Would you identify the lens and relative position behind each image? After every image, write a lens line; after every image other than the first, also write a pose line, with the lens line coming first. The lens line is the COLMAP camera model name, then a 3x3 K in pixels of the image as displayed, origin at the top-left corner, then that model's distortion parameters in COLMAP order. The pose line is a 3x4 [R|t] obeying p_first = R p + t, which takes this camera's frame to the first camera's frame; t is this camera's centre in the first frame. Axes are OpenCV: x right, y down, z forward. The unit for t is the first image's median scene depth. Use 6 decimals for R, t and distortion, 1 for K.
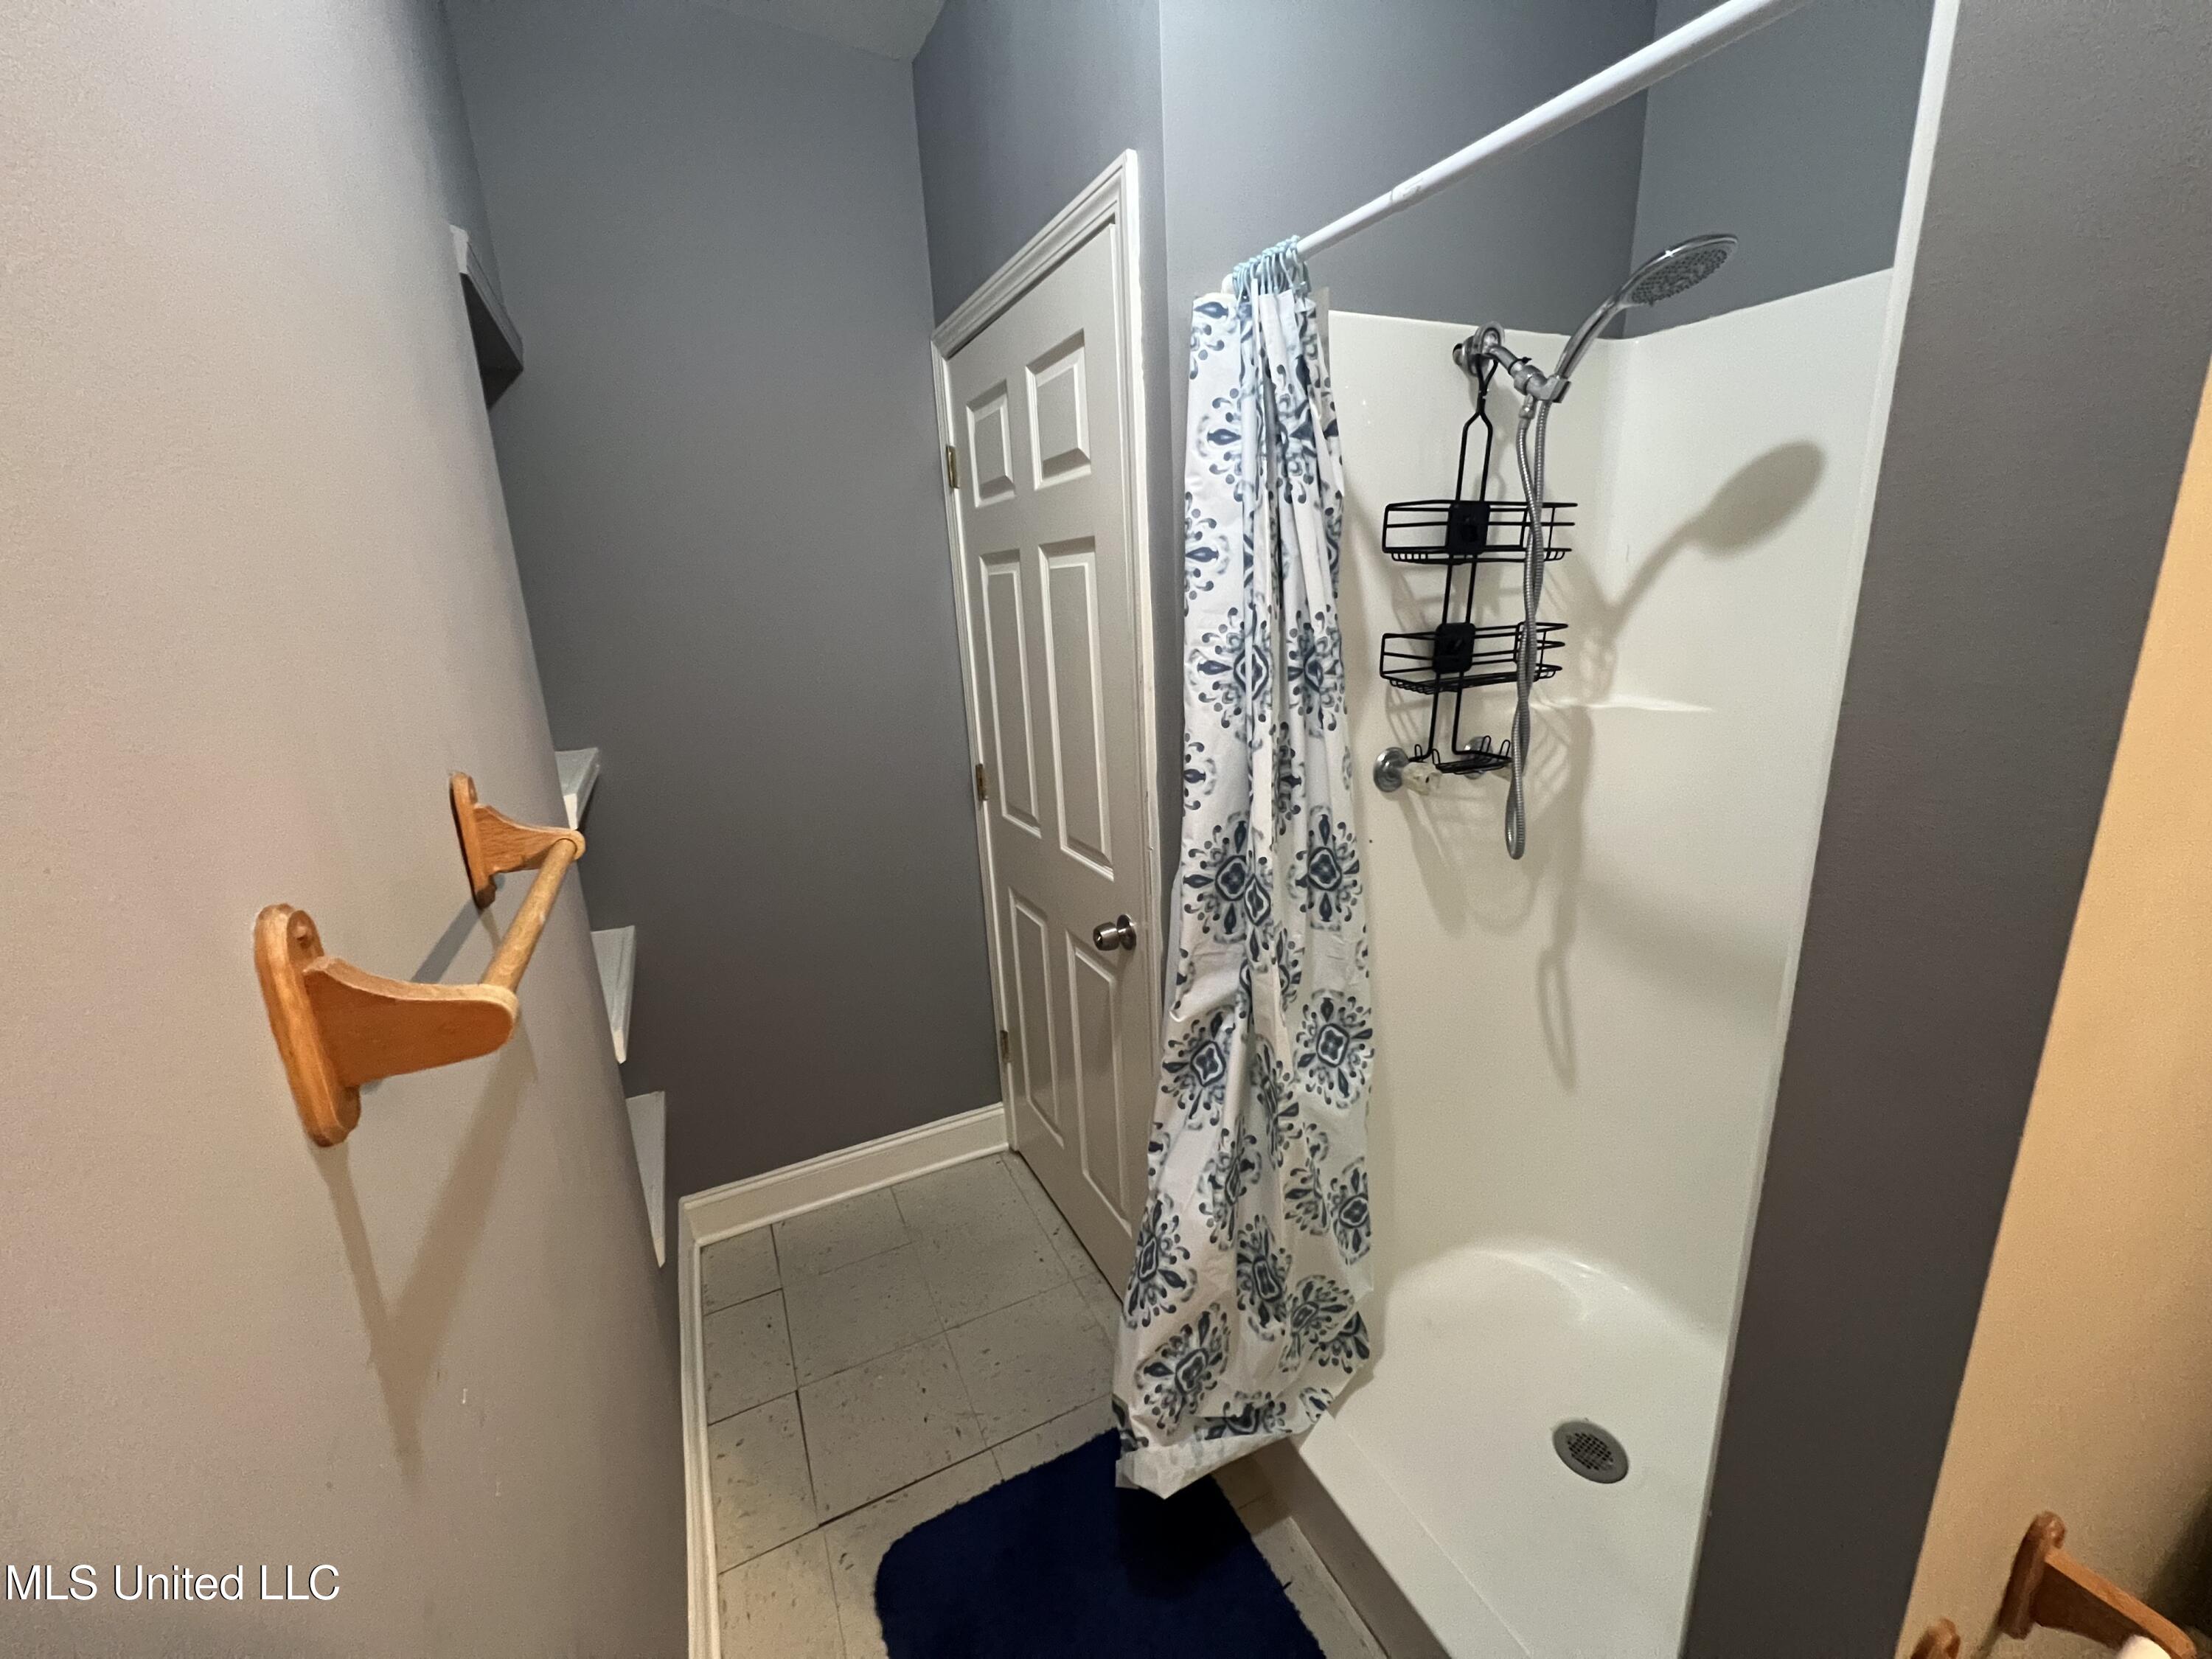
lens RADIAL K [[880.8, 0, 1091.7], [0, 880.8, 825.7], [0, 0, 1]] dist [-0.000117, 0.001134]
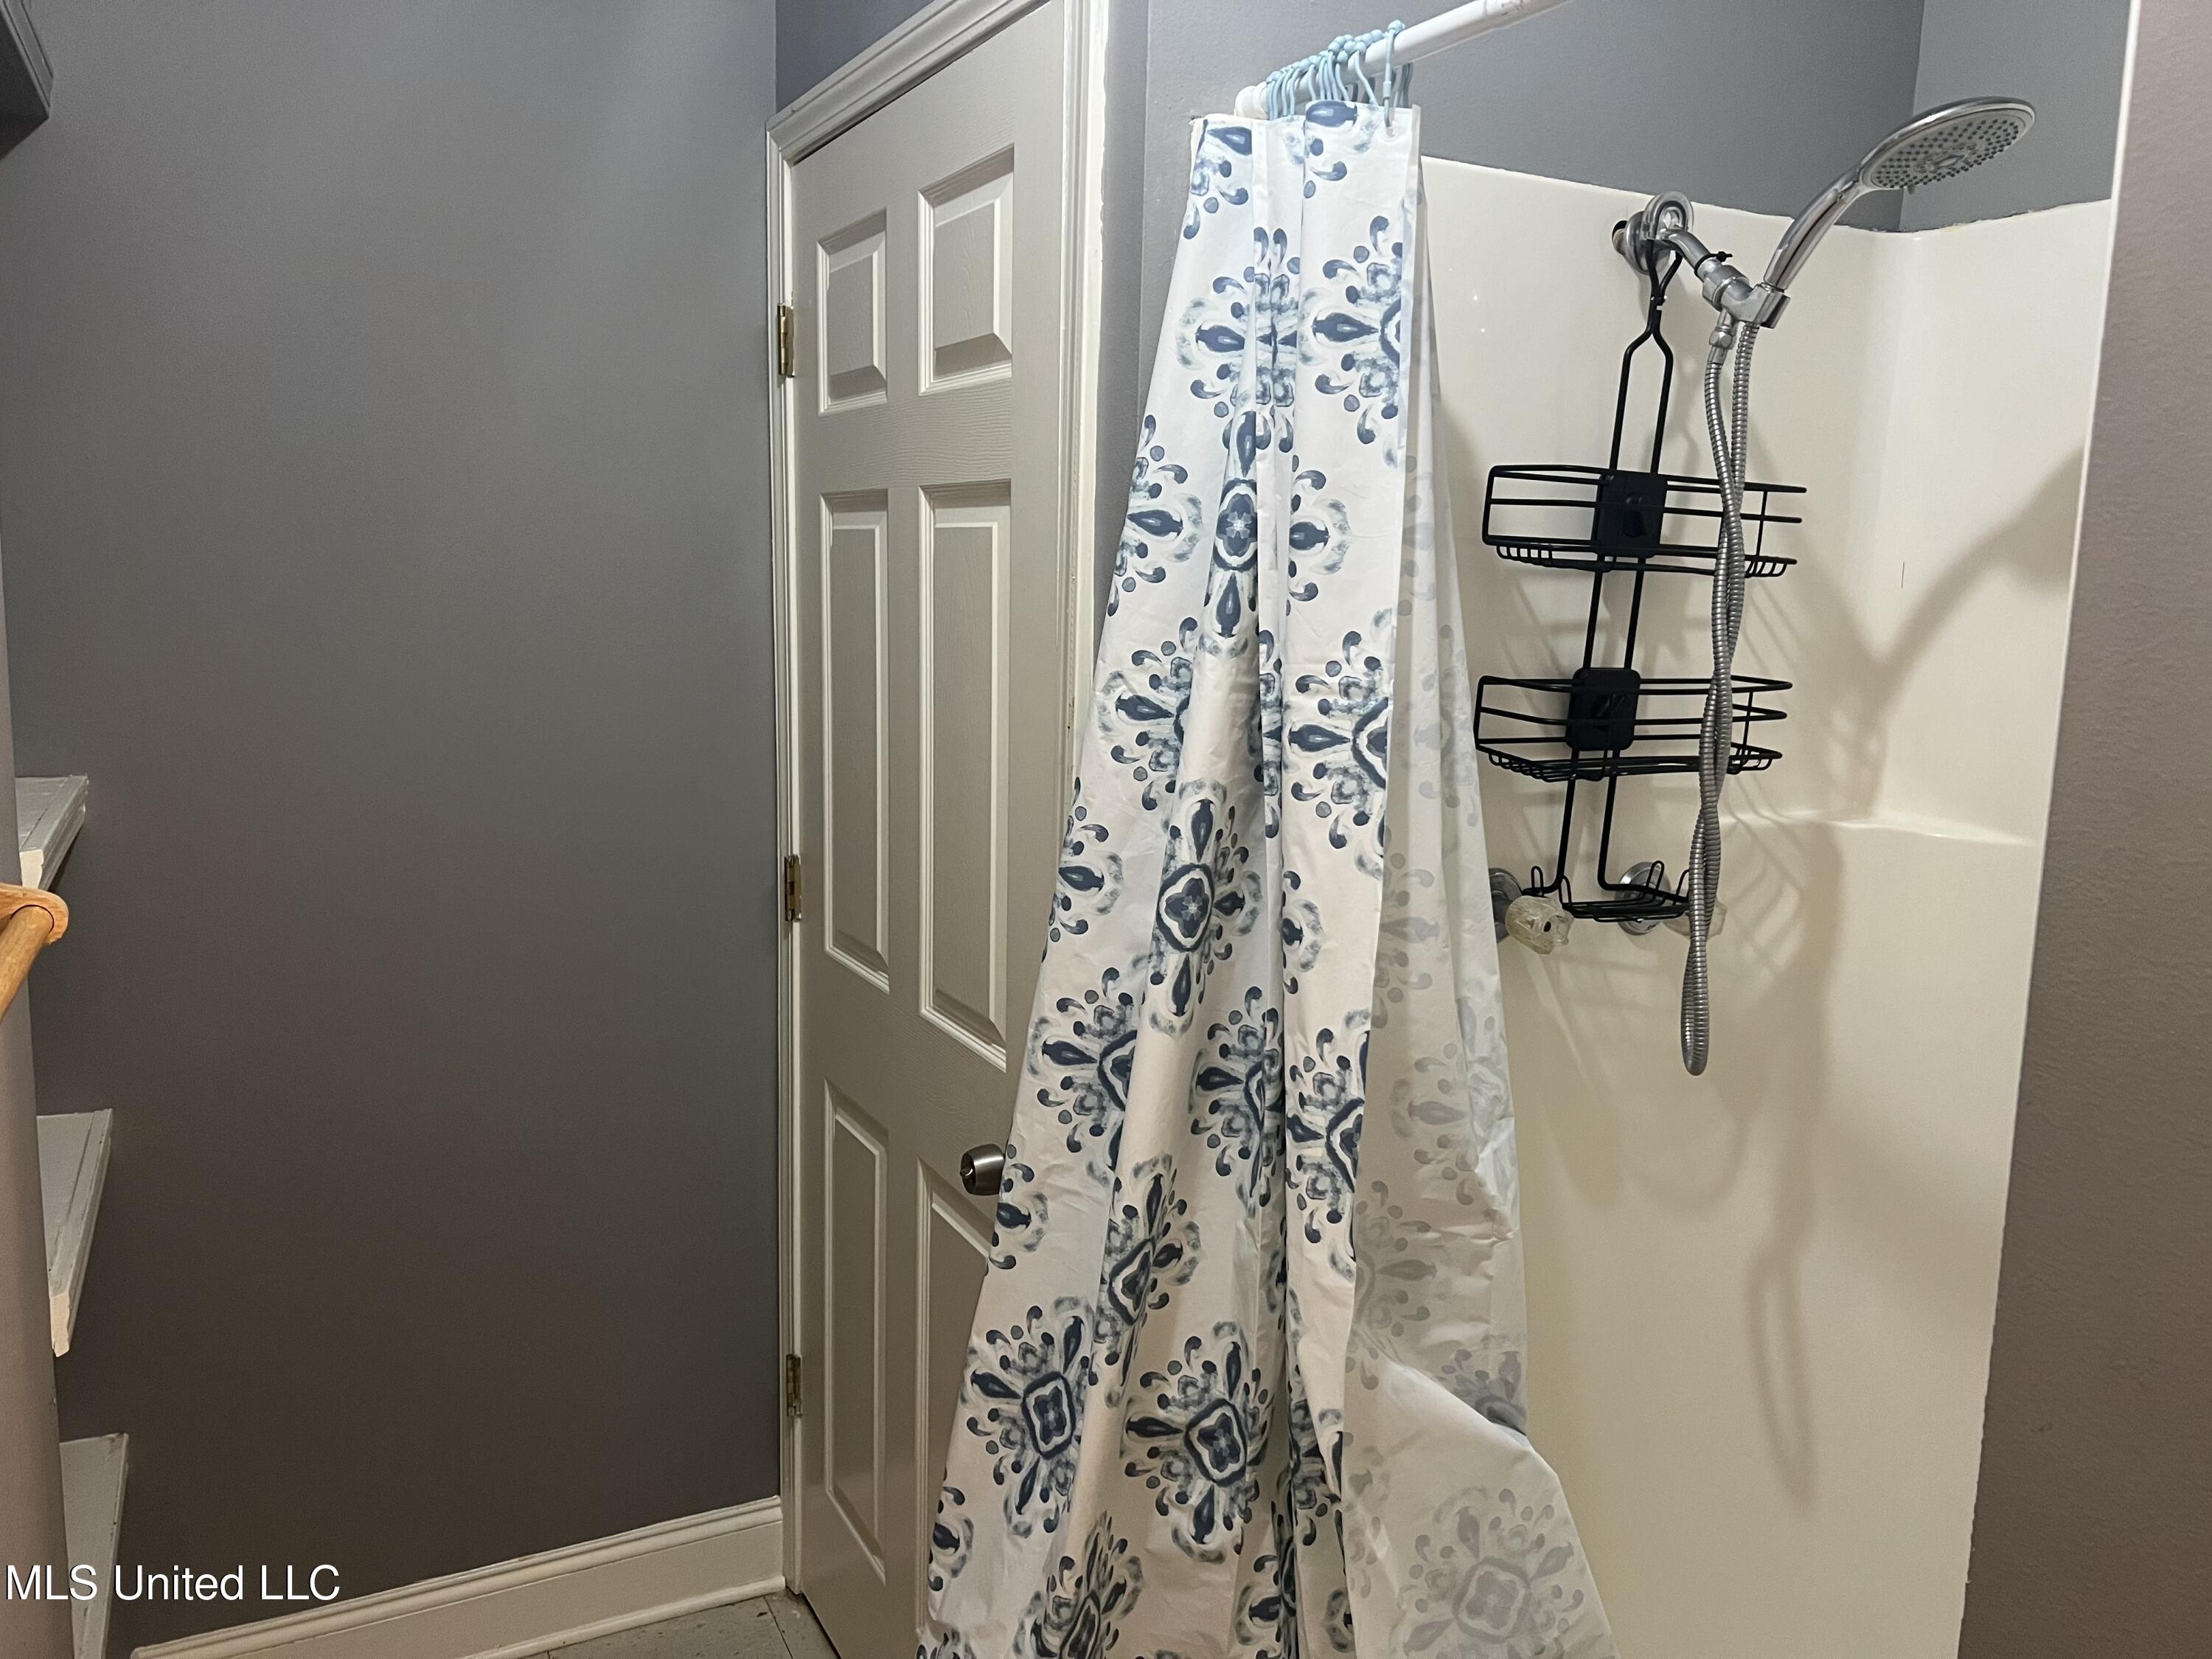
lens RADIAL K [[1653.2, 0, 1100.5], [0, 1653.2, 820.7], [0, 0, 1]] dist [0.051137, -0.045520]
pose [[0.996537, 0.070925, 0.043398, 0.028845], [-0.065554, 0.991237, -0.114685, 0.021557], [-0.051152, 0.111443, 0.992453, -0.077922]]
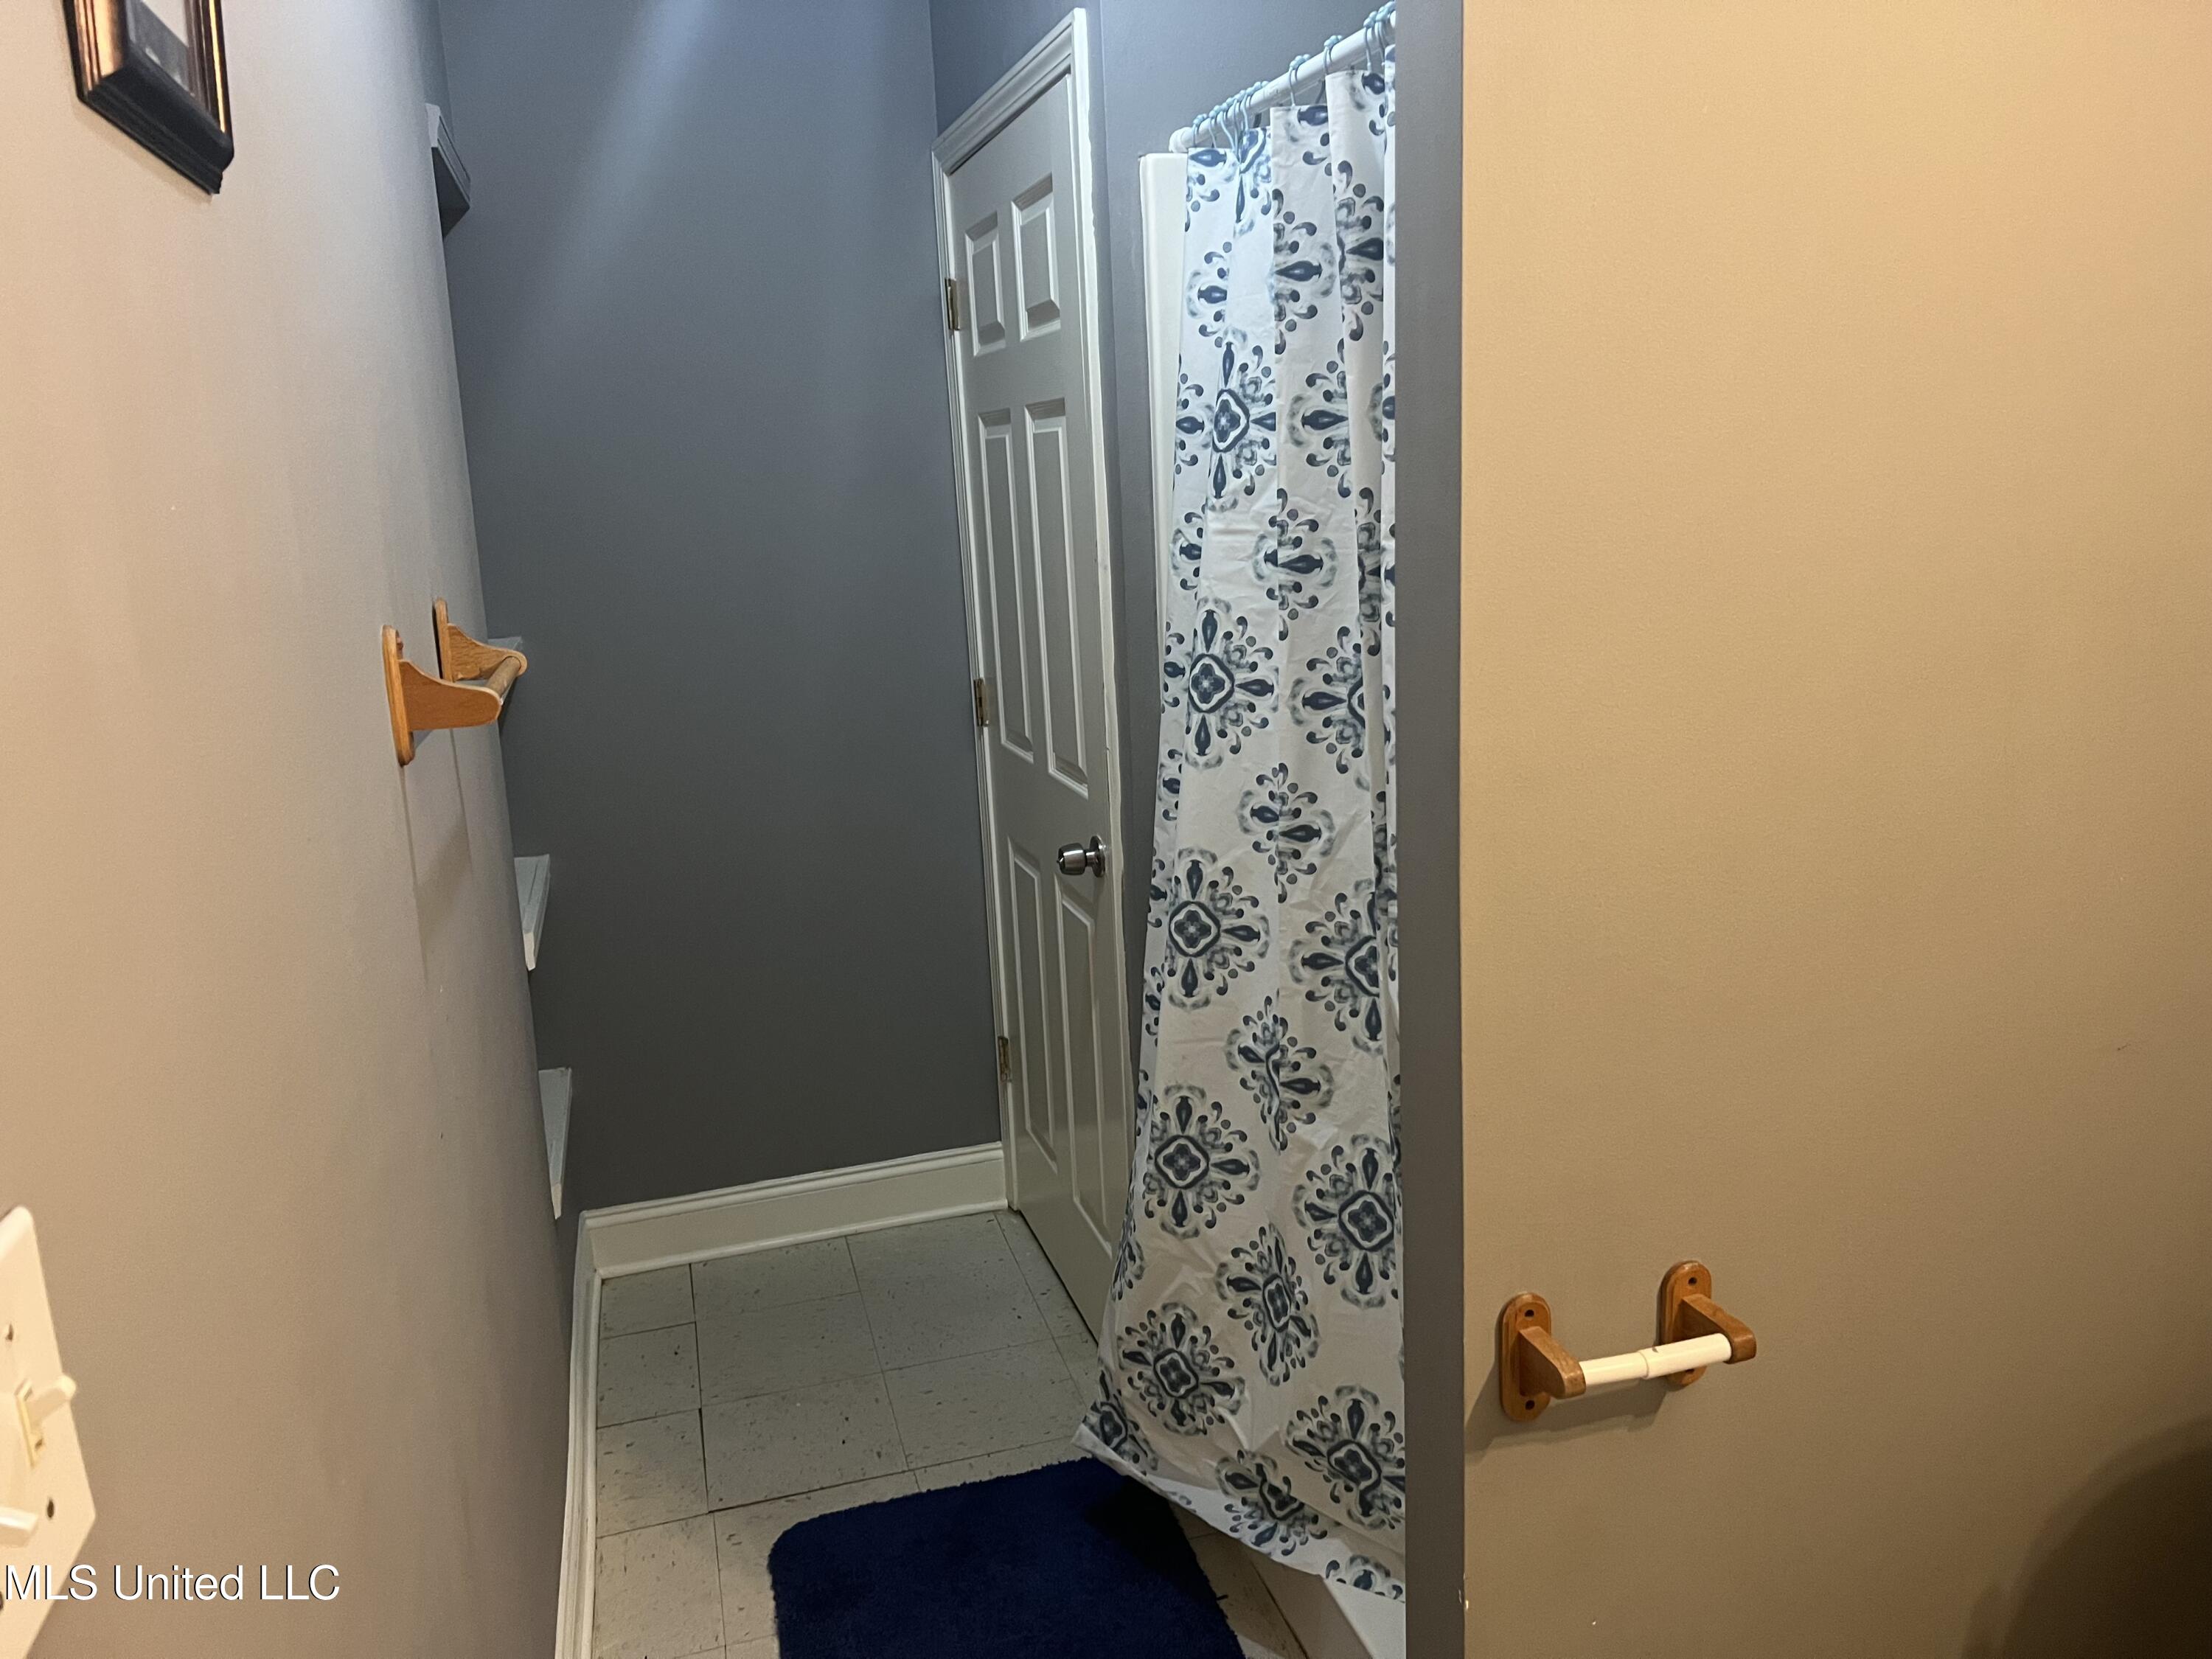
lens RADIAL K [[1653.2, 0, 1102.0], [0, 1653.2, 814.4], [0, 0, 1]] dist [0.051137, -0.045520]
pose [[0.987161, 0.036732, -0.155449, 0.291981], [-0.043995, 0.998083, -0.043538, 0.150122], [0.153551, 0.049818, 0.986884, -0.578074]]
